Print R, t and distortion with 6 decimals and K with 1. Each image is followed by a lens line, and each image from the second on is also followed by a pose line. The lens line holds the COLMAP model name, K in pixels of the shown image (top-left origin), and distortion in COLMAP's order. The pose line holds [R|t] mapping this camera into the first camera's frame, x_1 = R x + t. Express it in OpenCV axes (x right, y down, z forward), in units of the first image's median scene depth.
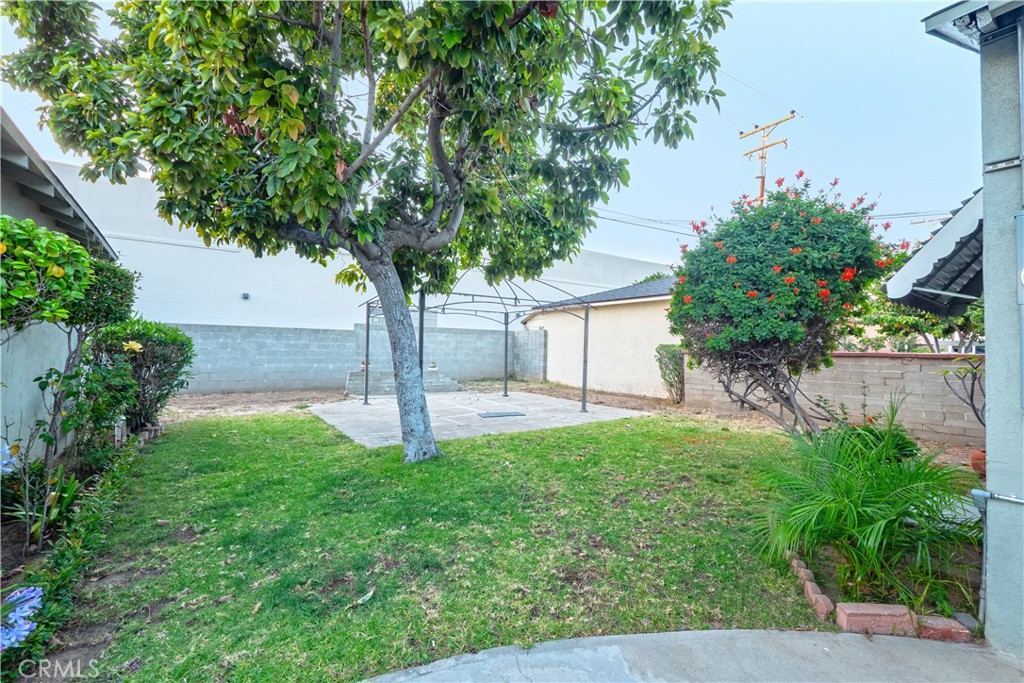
lens RADIAL K [[471.5, 0, 510.5], [0, 471.5, 321.0], [0, 0, 1]] dist [0.000907, 0.000218]
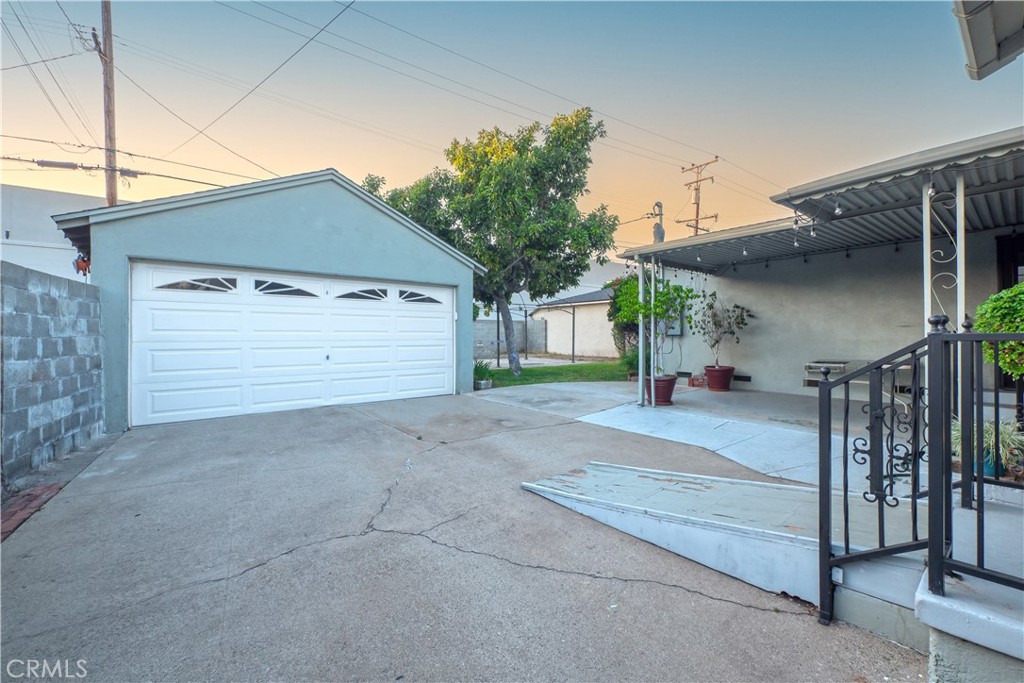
lens RADIAL K [[471.5, 0, 510.5], [0, 471.5, 321.0], [0, 0, 1]] dist [0.000907, 0.000218]
pose [[0.998897, -0.022185, 0.041376, -0.108091], [0.021153, 0.999458, 0.025232, -0.018222], [-0.041913, -0.024329, 0.998825, -0.555451]]
